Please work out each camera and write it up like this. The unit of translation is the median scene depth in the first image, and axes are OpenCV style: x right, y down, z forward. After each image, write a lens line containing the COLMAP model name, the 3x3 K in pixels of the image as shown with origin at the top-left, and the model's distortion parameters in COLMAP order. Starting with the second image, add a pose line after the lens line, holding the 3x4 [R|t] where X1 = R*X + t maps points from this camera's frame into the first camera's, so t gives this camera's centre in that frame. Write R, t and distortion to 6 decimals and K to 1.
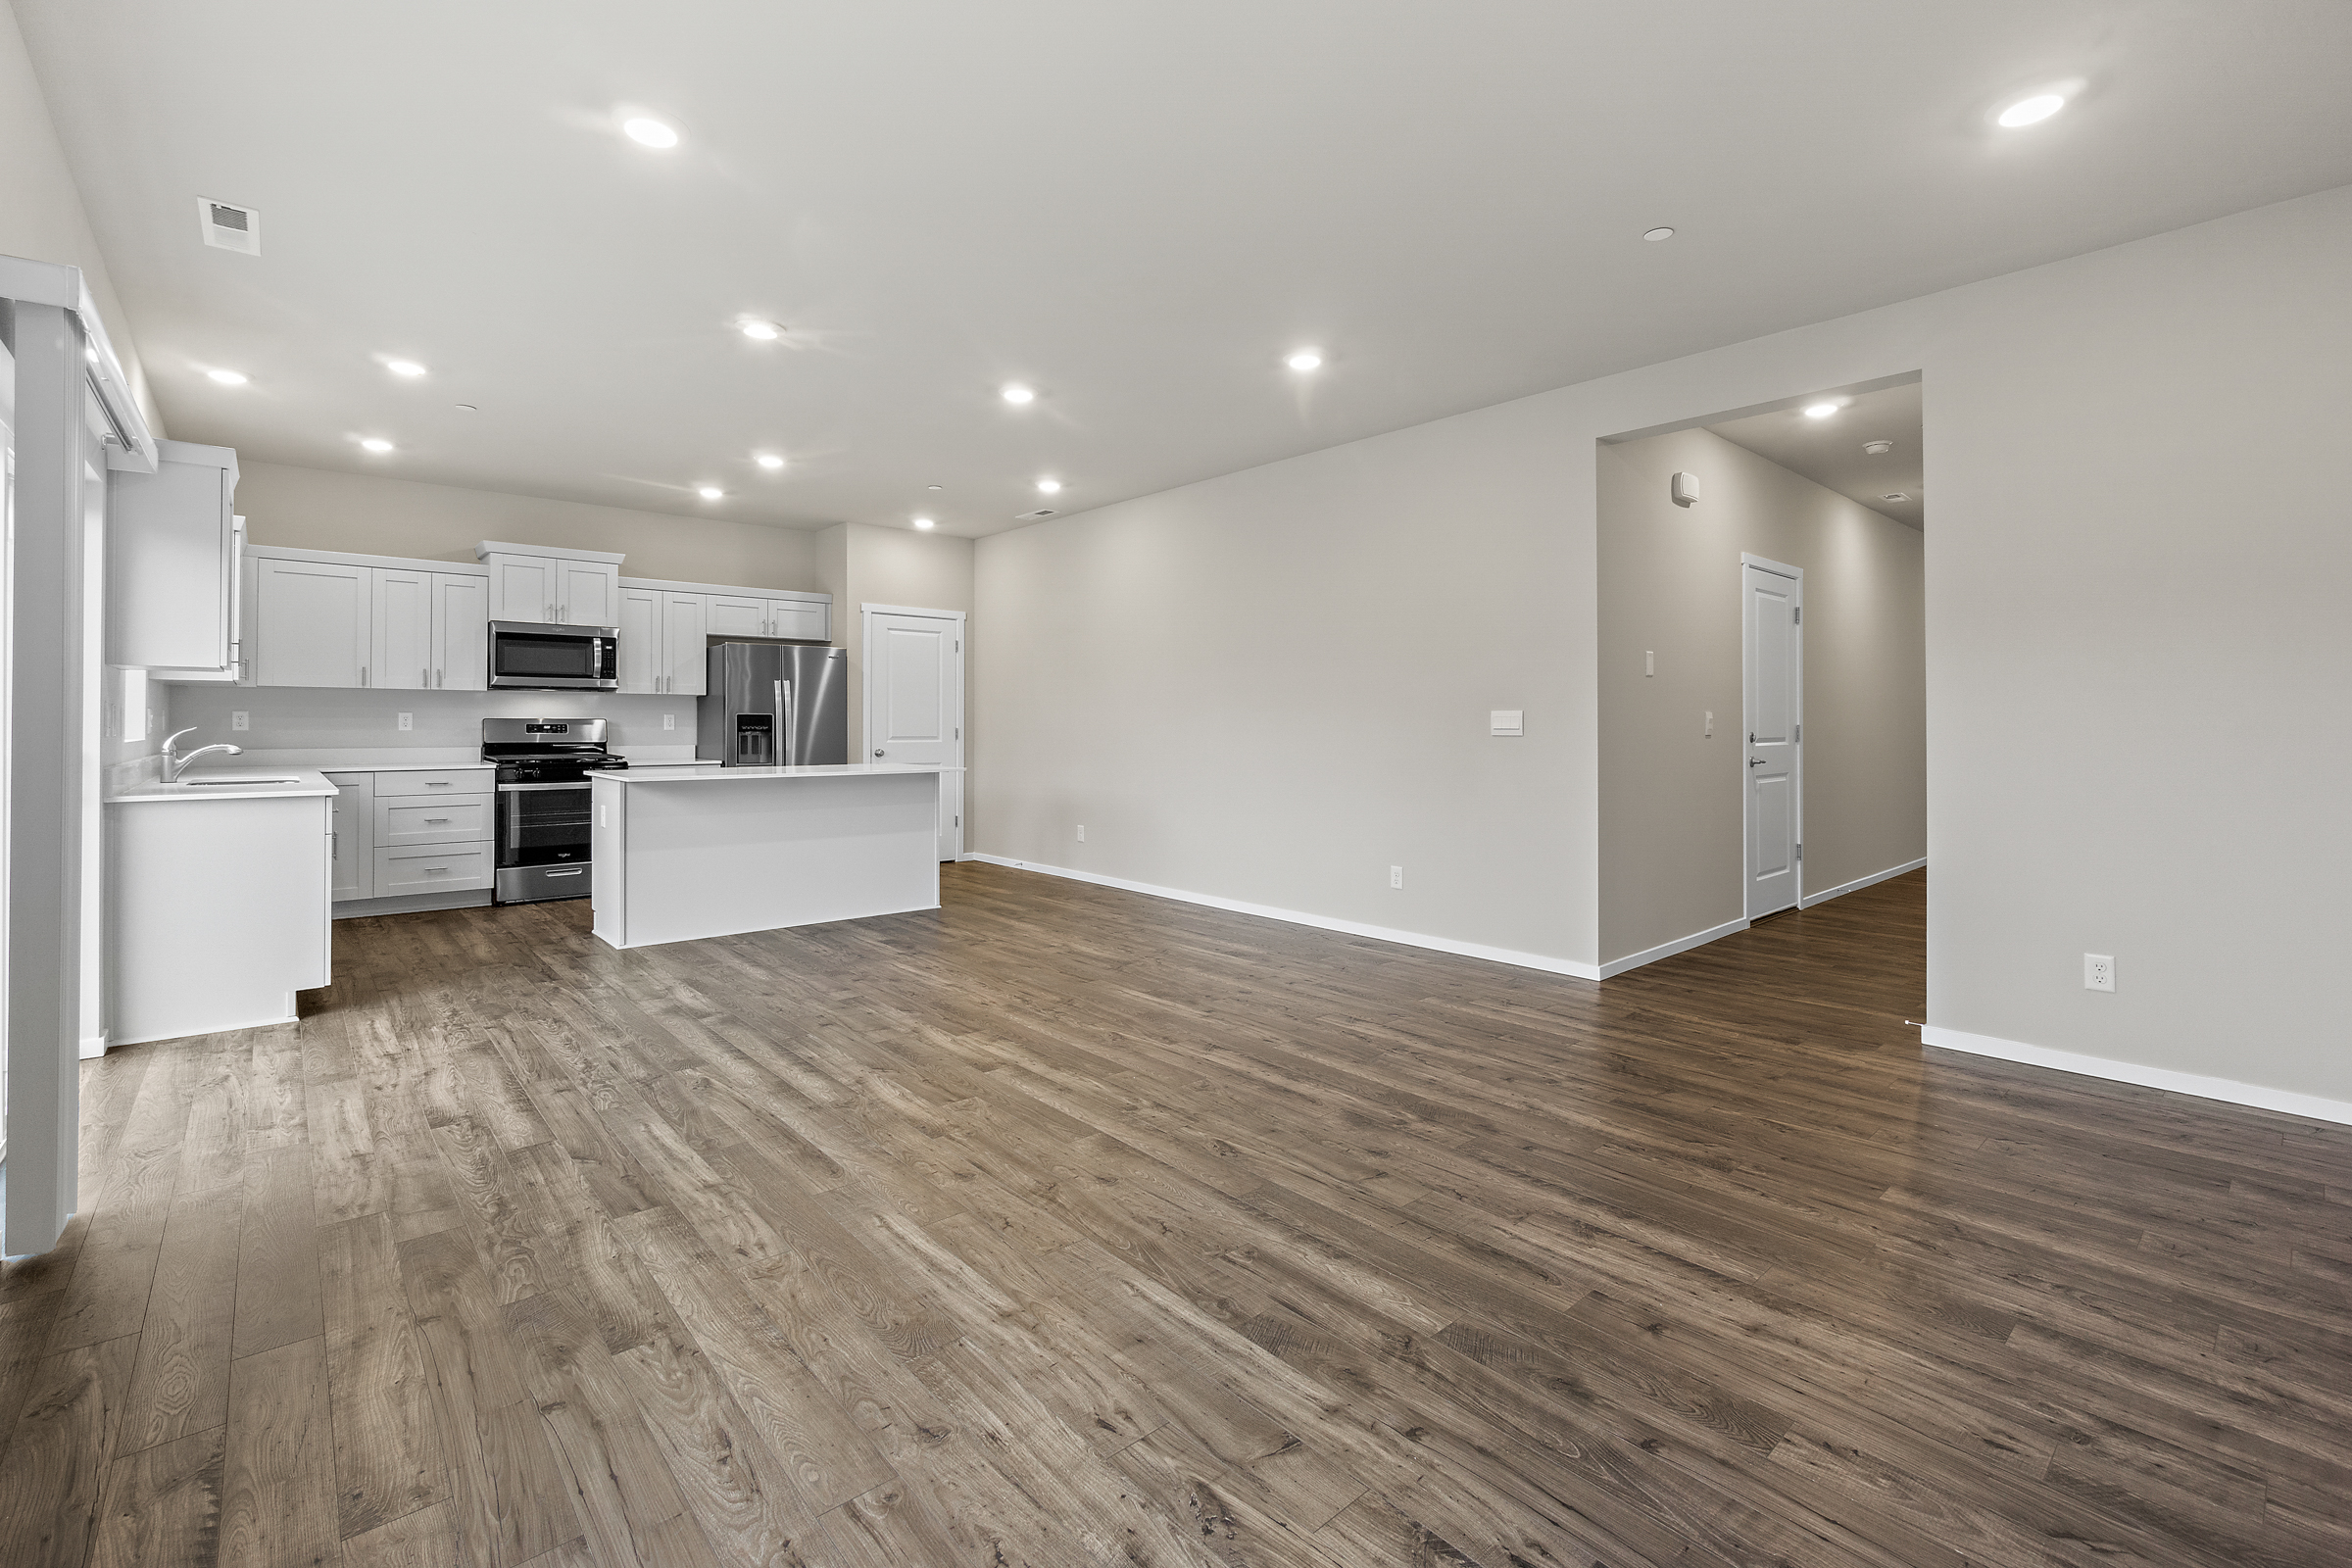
lens RADIAL K [[1018.1, 0, 1161.1], [0, 1018.1, 722.5], [0, 0, 1]] dist [-0.002192, -0.000060]
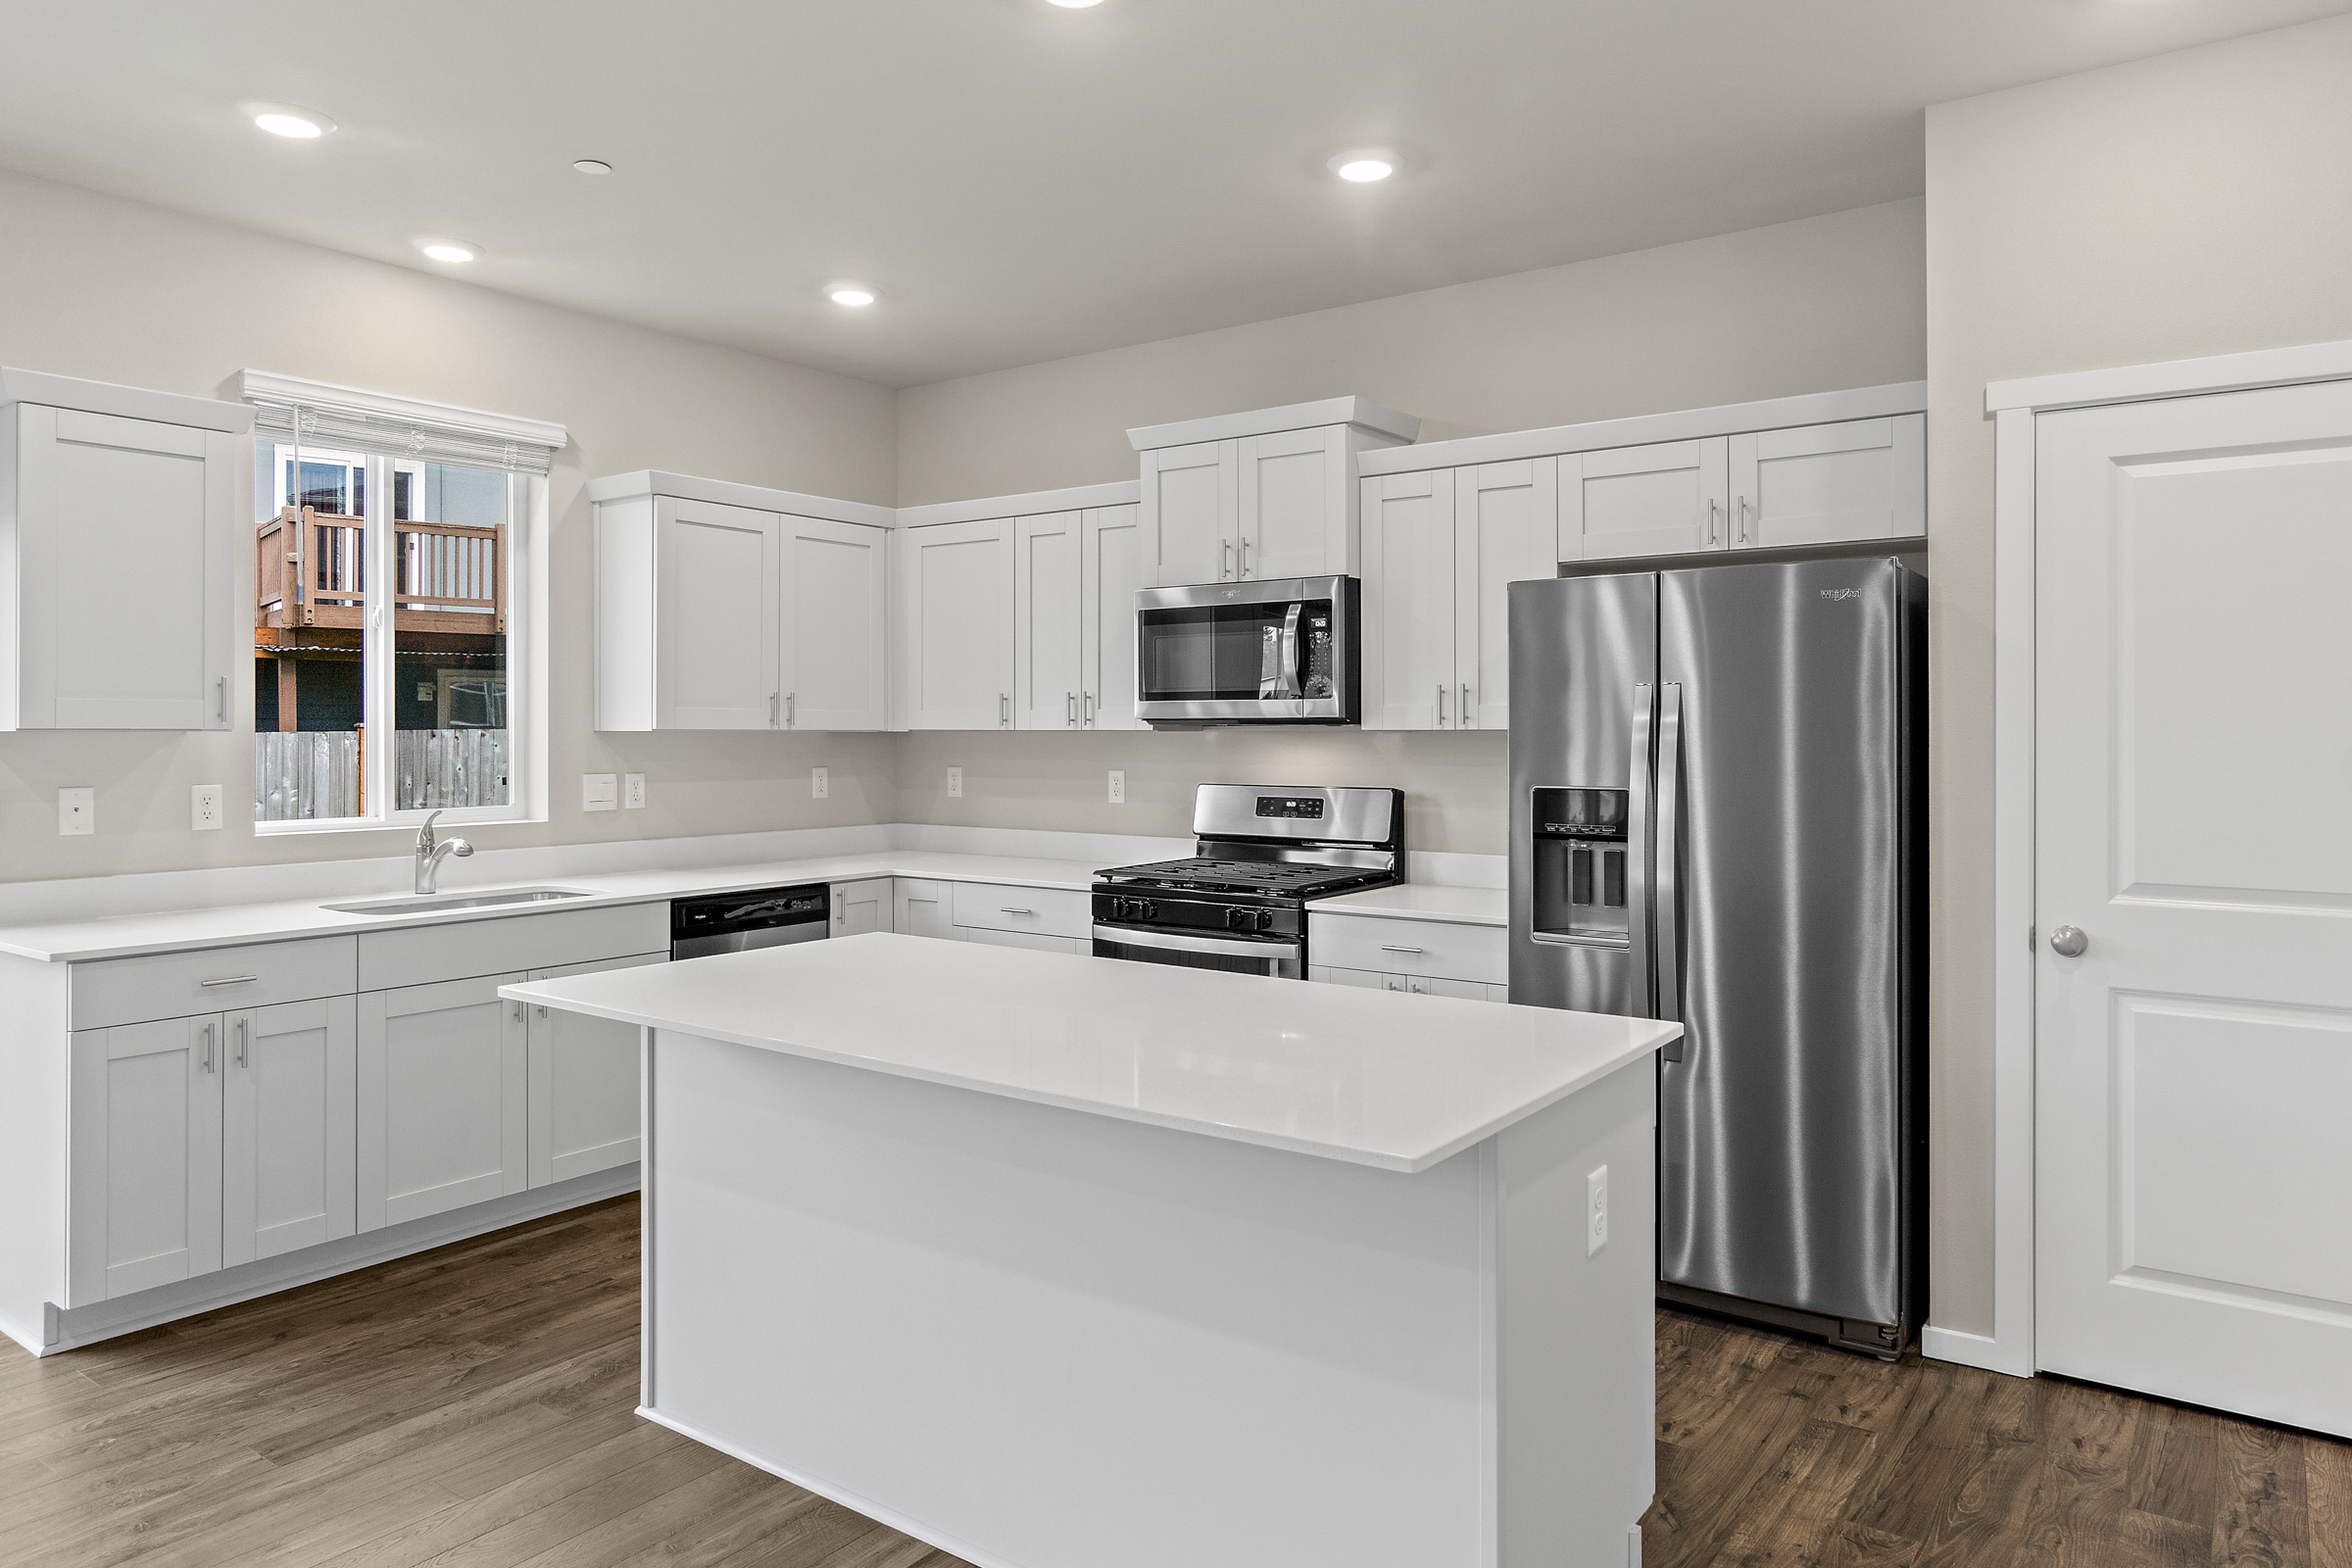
lens RADIAL K [[1522.7, 0, 1168.3], [0, 1522.7, 720.9], [0, 0, 1]] dist [-0.001240, 0.000932]
pose [[0.217760, -0.009192, -0.975959, 0.063987], [0.002152, 0.999958, -0.008938, -0.028713], [0.976000, -0.000154, 0.217771, 0.826893]]
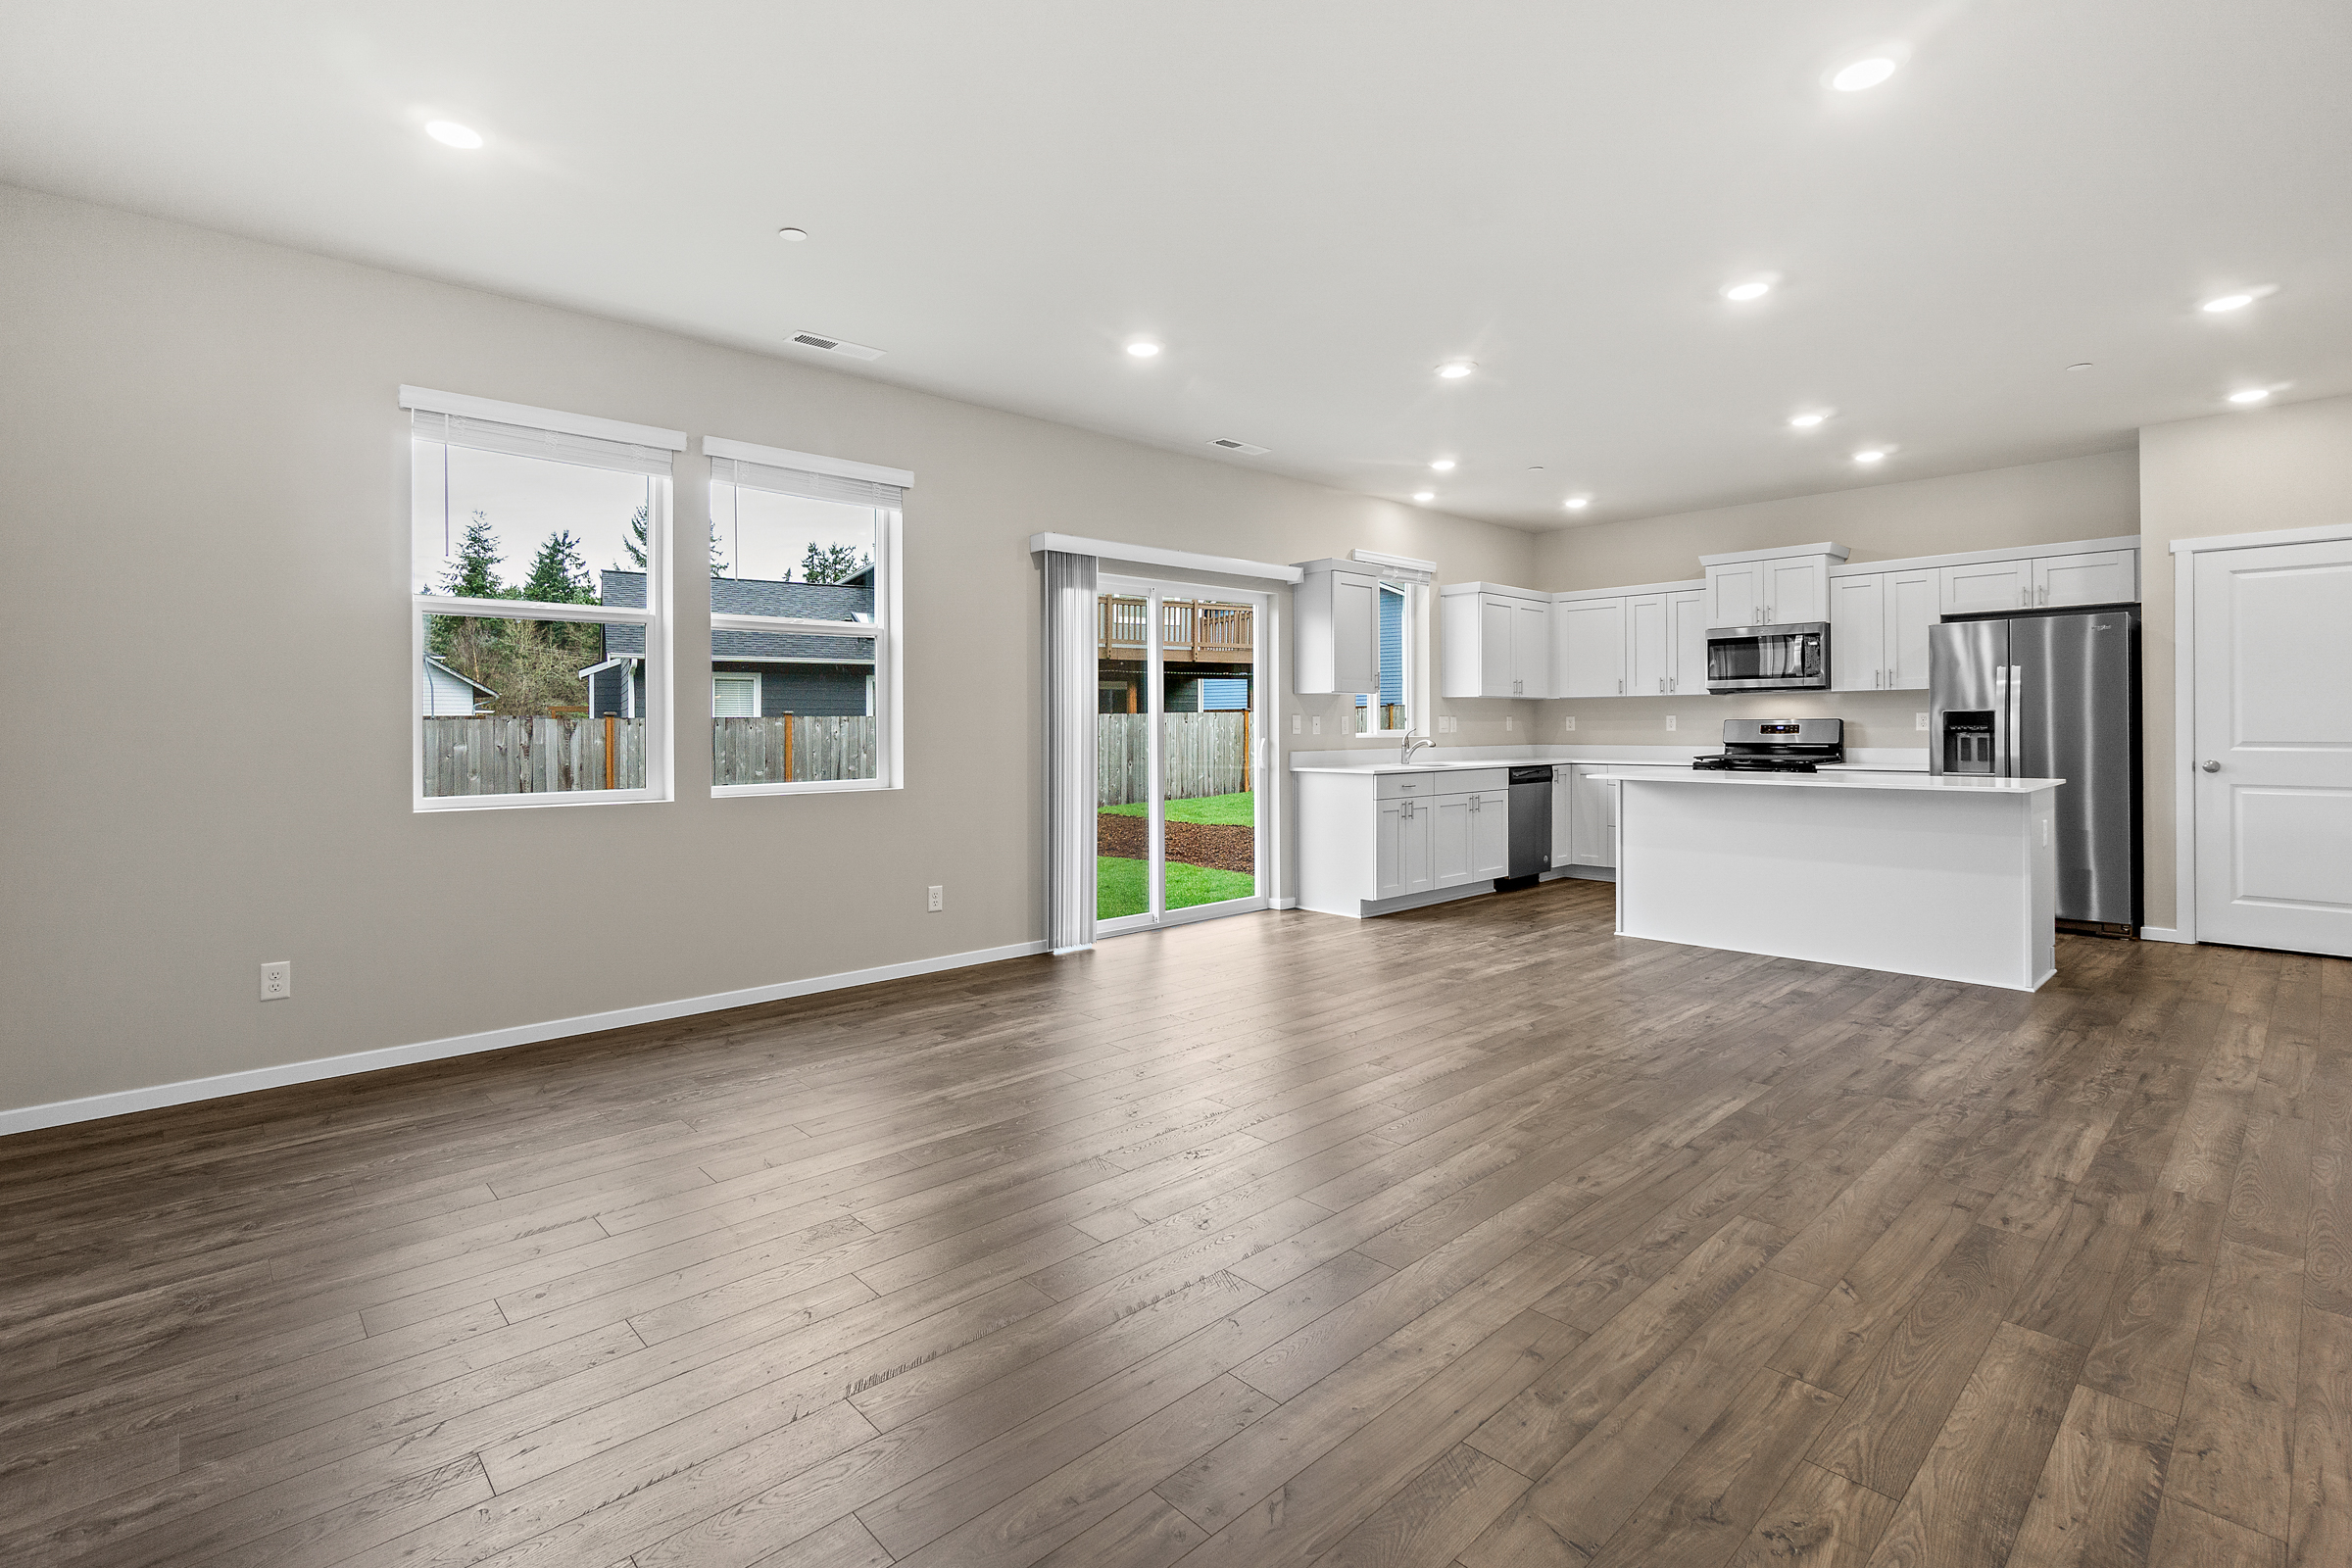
lens RADIAL K [[1086.2, 0, 1177.4], [0, 1086.2, 721.2], [0, 0, 1]] dist [-0.010767, 0.000315]
pose [[0.036780, -0.008006, -0.999291, 0.455783], [0.005778, 0.999953, -0.007798, 0.002778], [0.999307, -0.005487, 0.036825, 0.383678]]
